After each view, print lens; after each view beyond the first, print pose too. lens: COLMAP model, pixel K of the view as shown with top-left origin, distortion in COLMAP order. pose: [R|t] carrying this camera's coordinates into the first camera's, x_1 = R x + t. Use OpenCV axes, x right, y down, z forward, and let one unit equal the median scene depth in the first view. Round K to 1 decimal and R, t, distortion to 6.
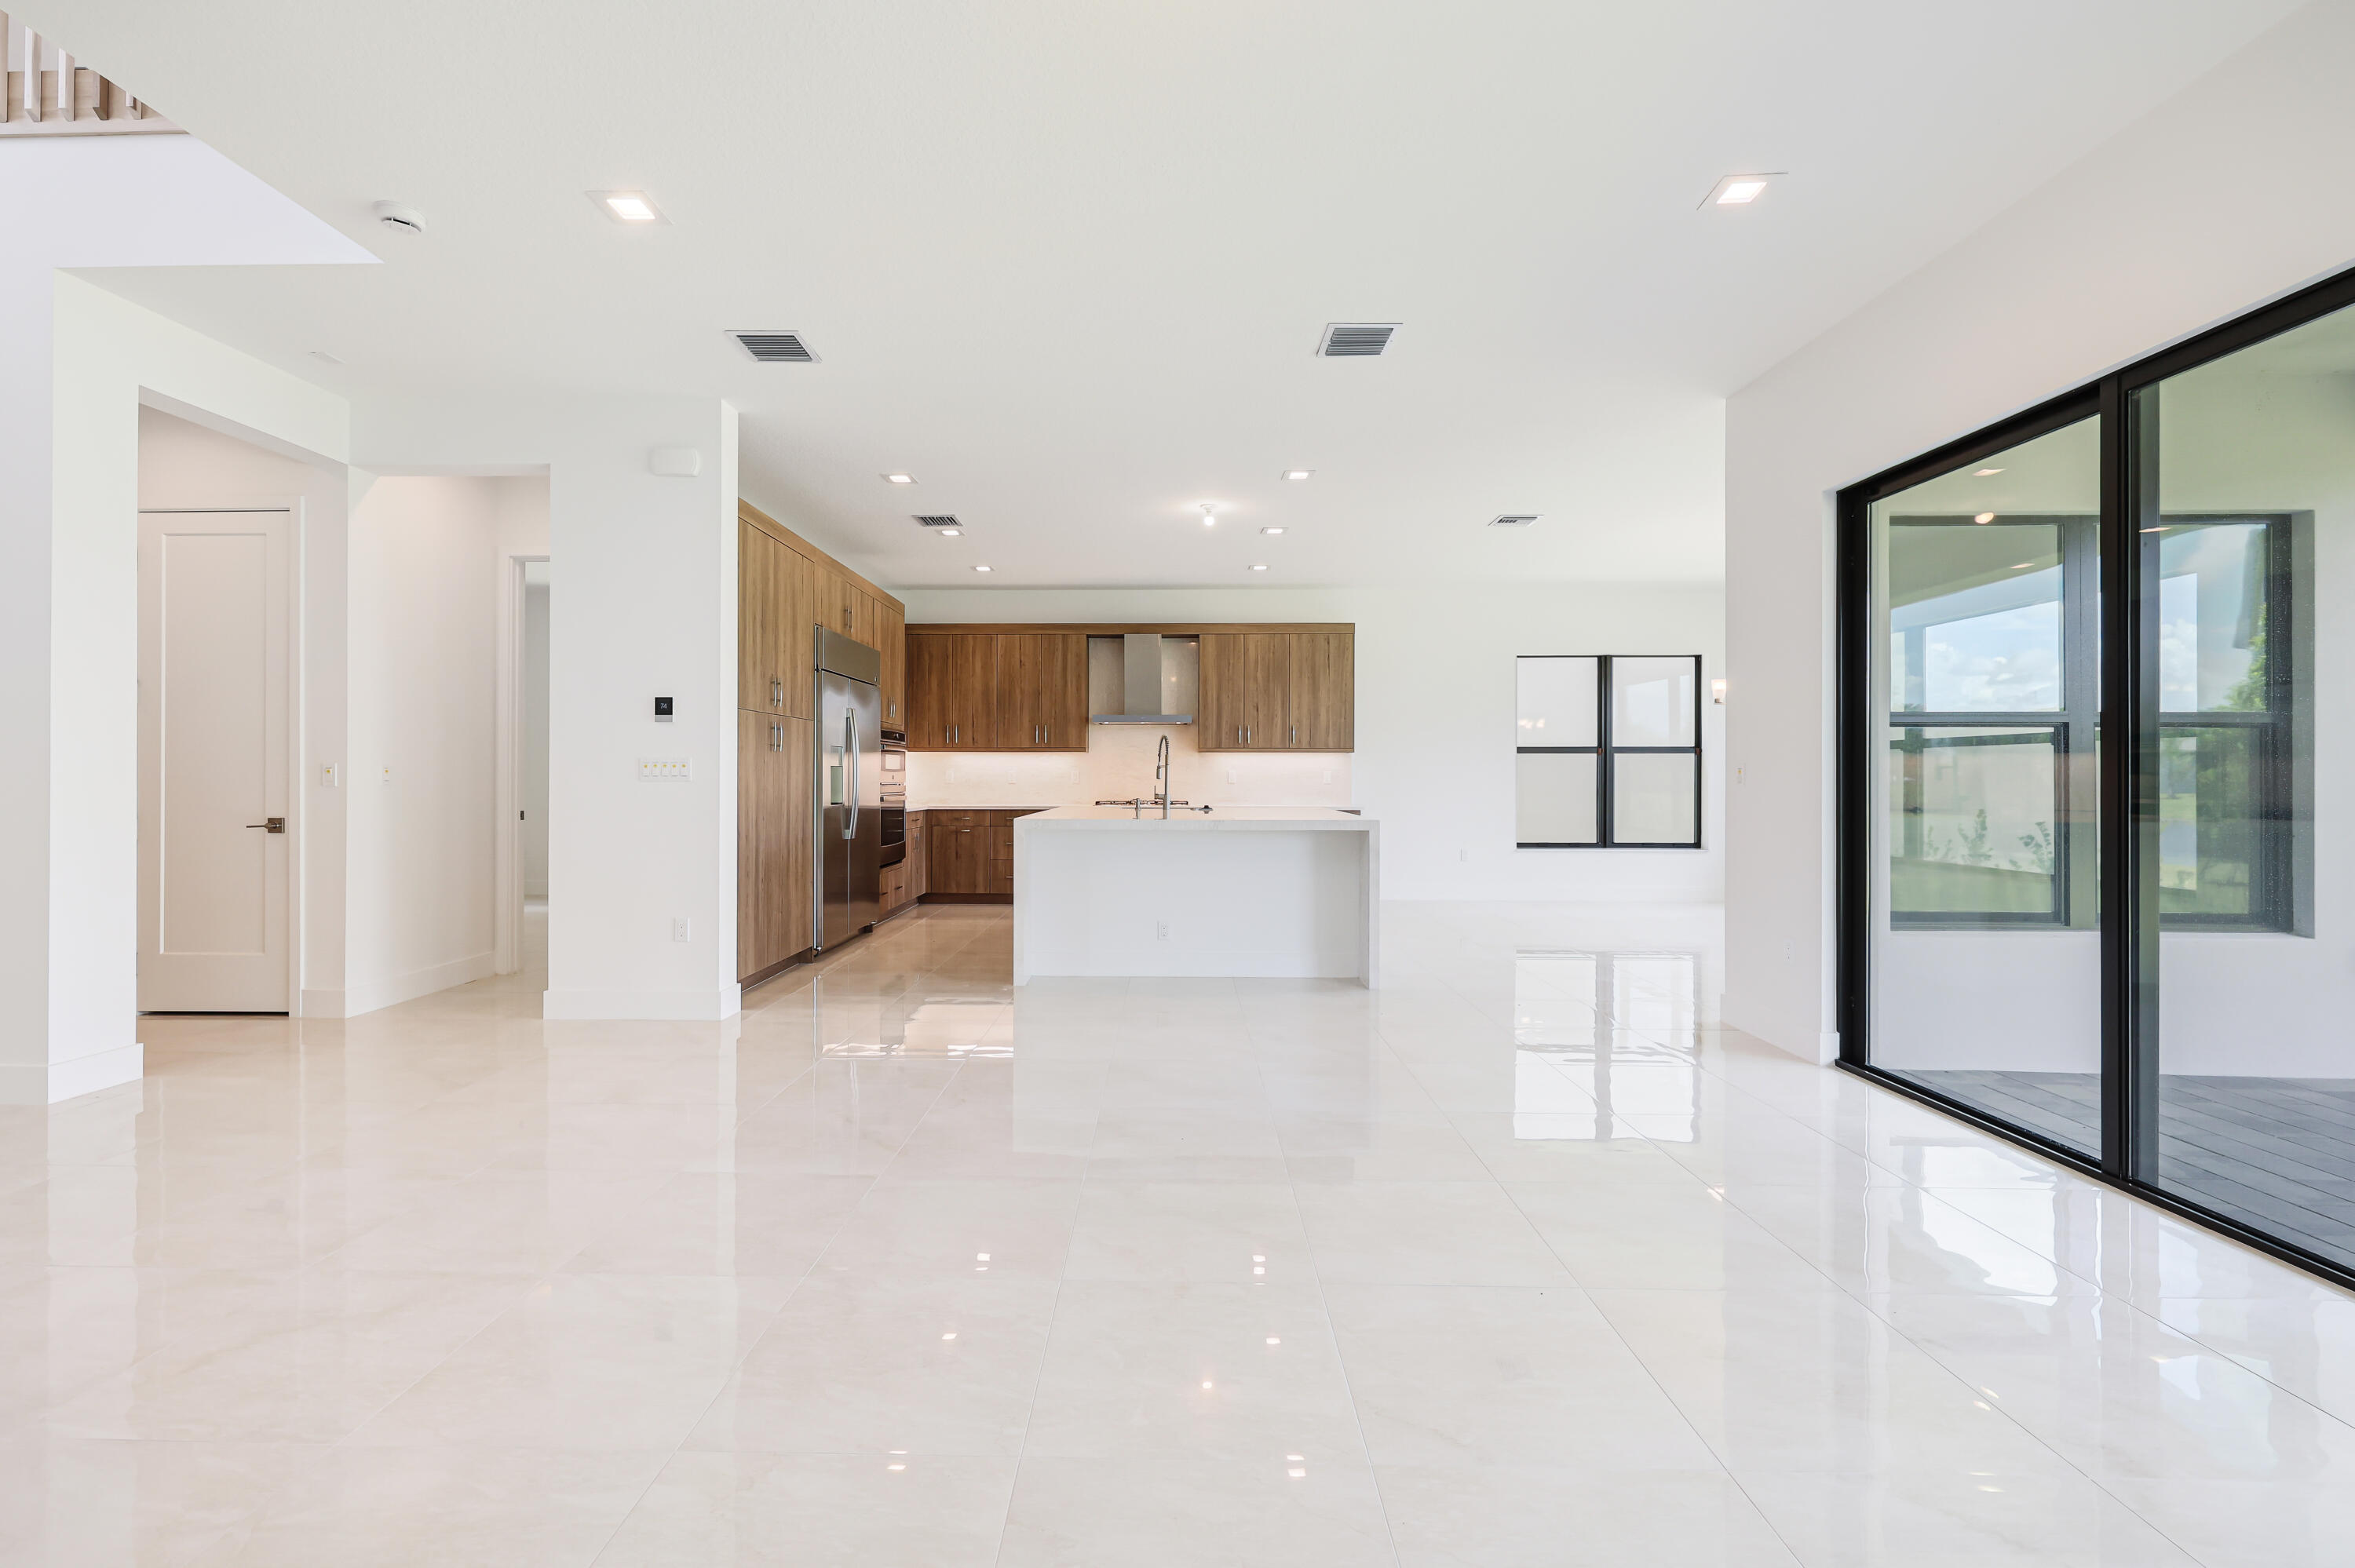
lens RADIAL K [[999.9, 0, 1156.0], [0, 999.9, 776.9], [0, 0, 1]] dist [0.000040, 0.000066]
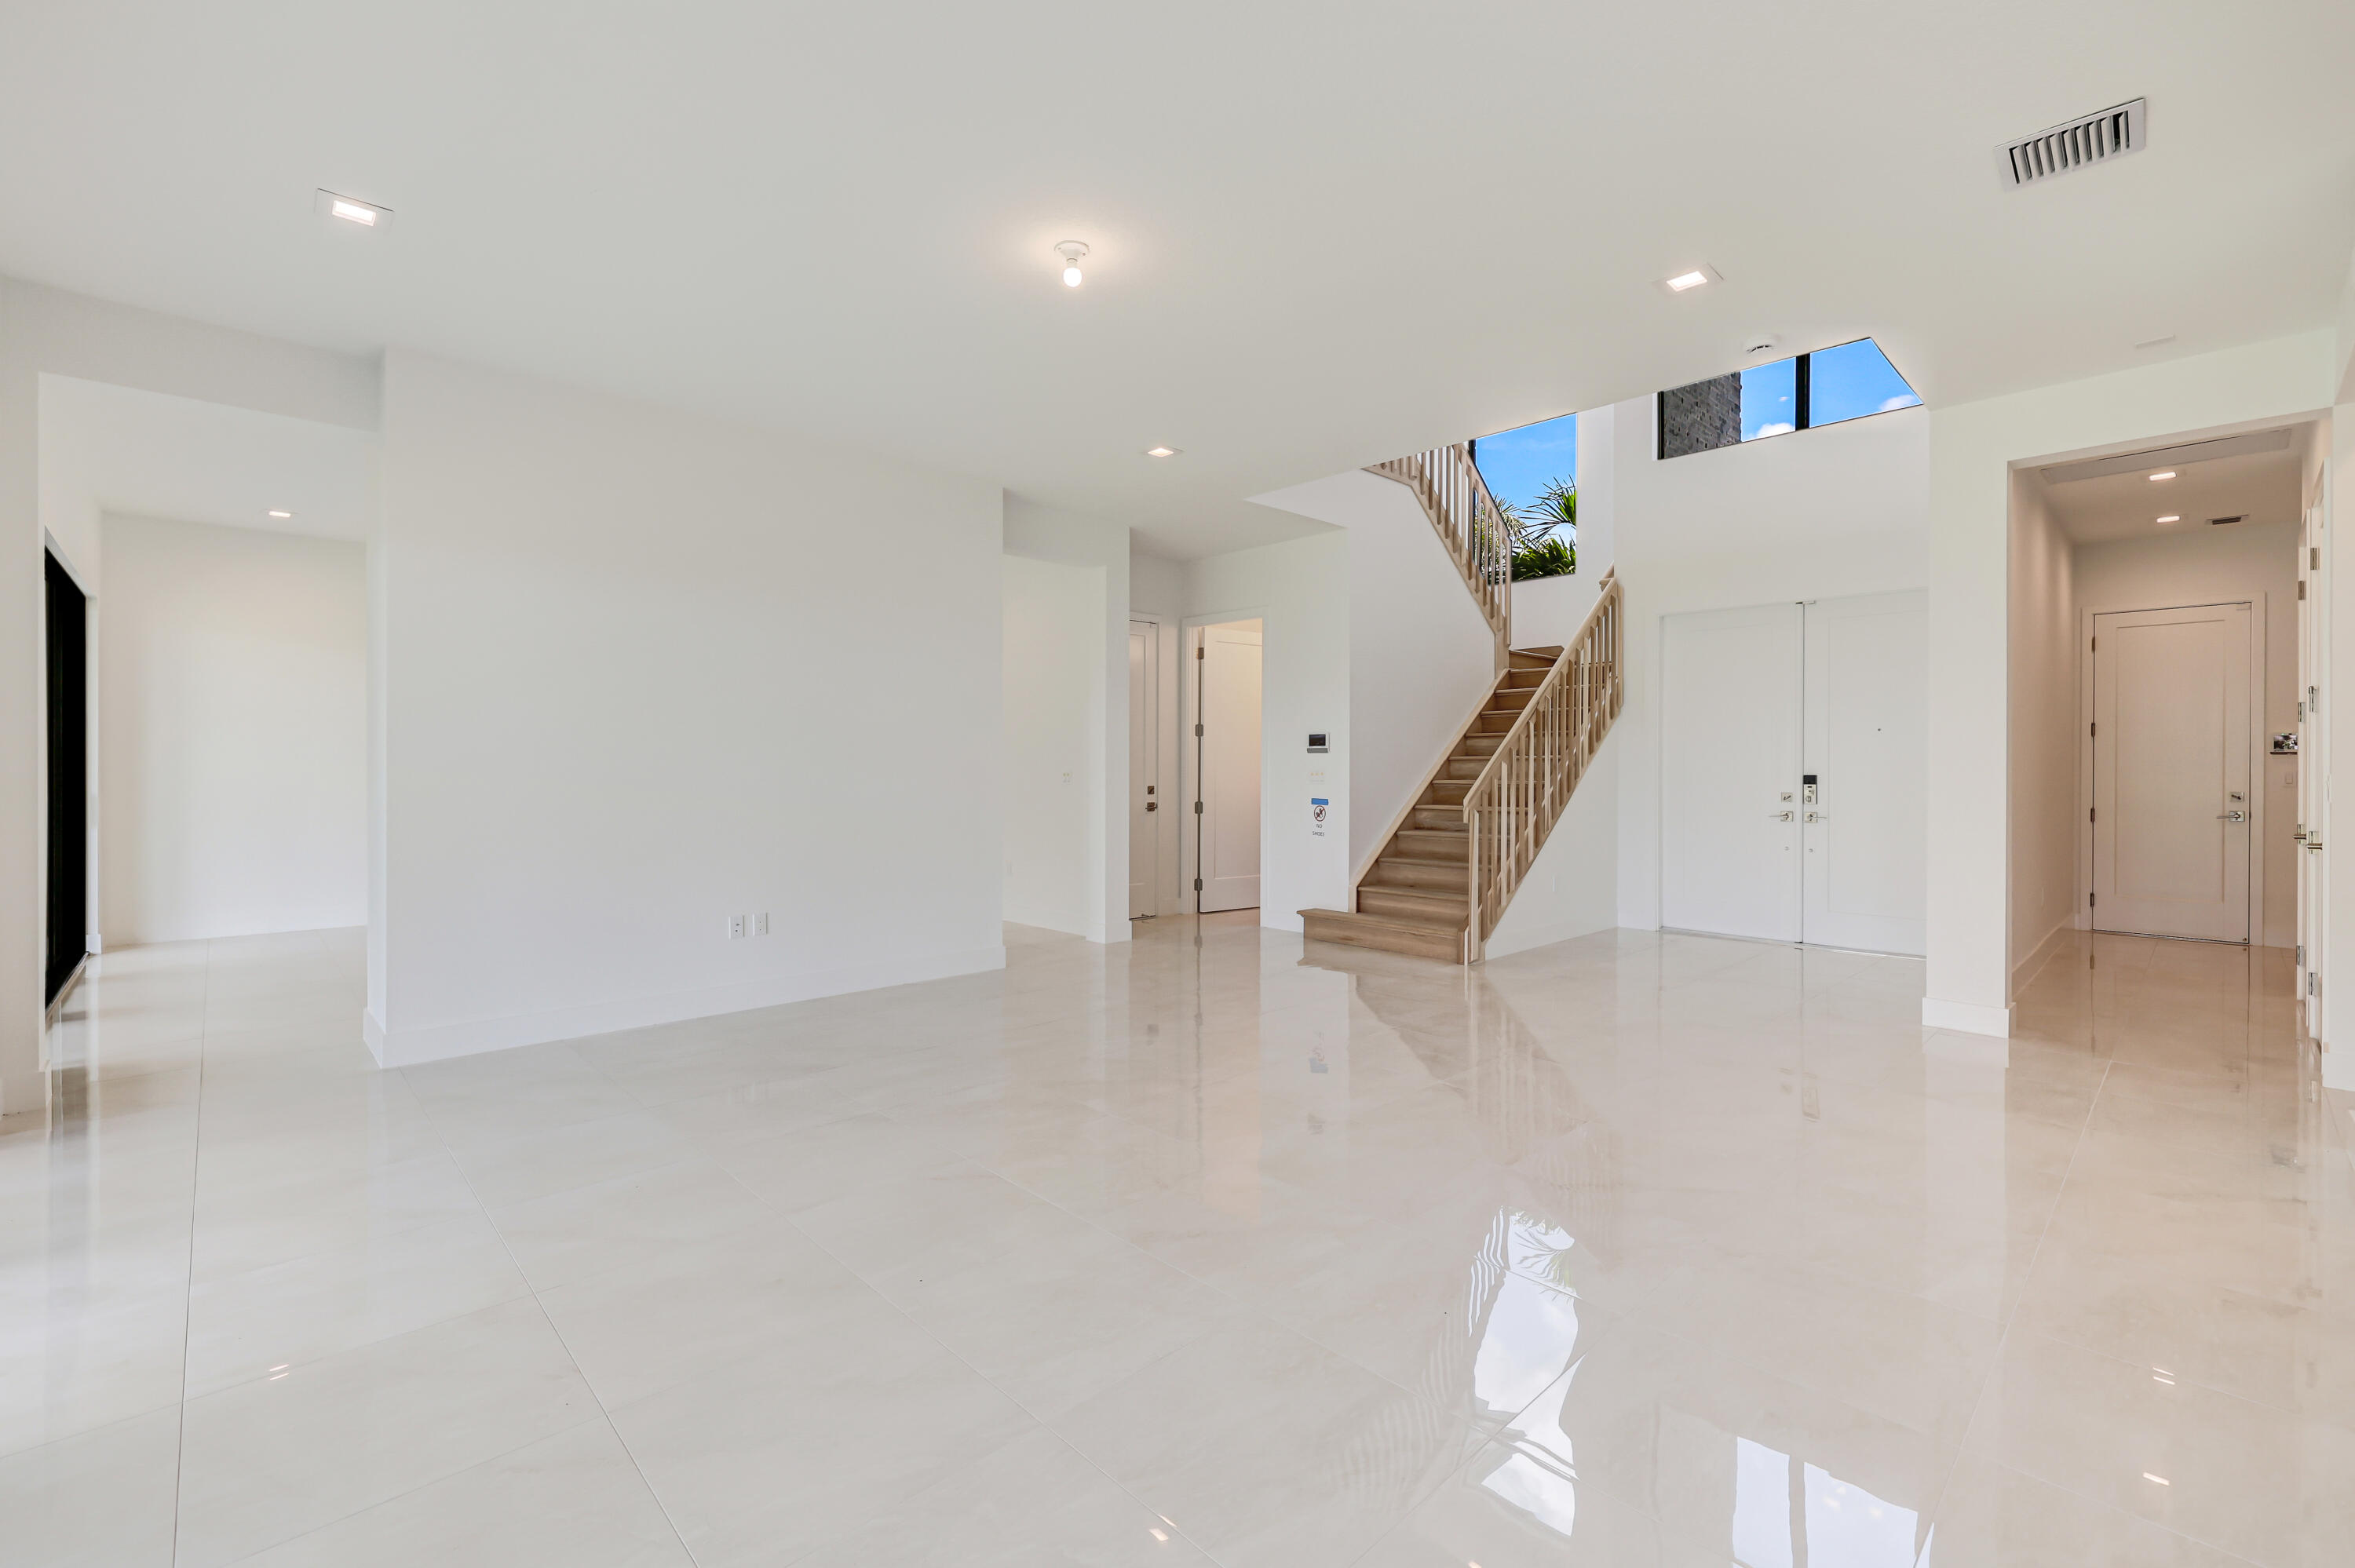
lens RADIAL K [[1007.4, 0, 1145.8], [0, 1007.4, 768.4], [0, 0, 1]] dist [-0.001033, -0.000257]
pose [[-0.722164, -0.004223, -0.691709, 0.266414], [-0.002997, 0.999991, -0.002976, -0.006682], [0.691716, -0.000076, -0.722170, 0.551416]]
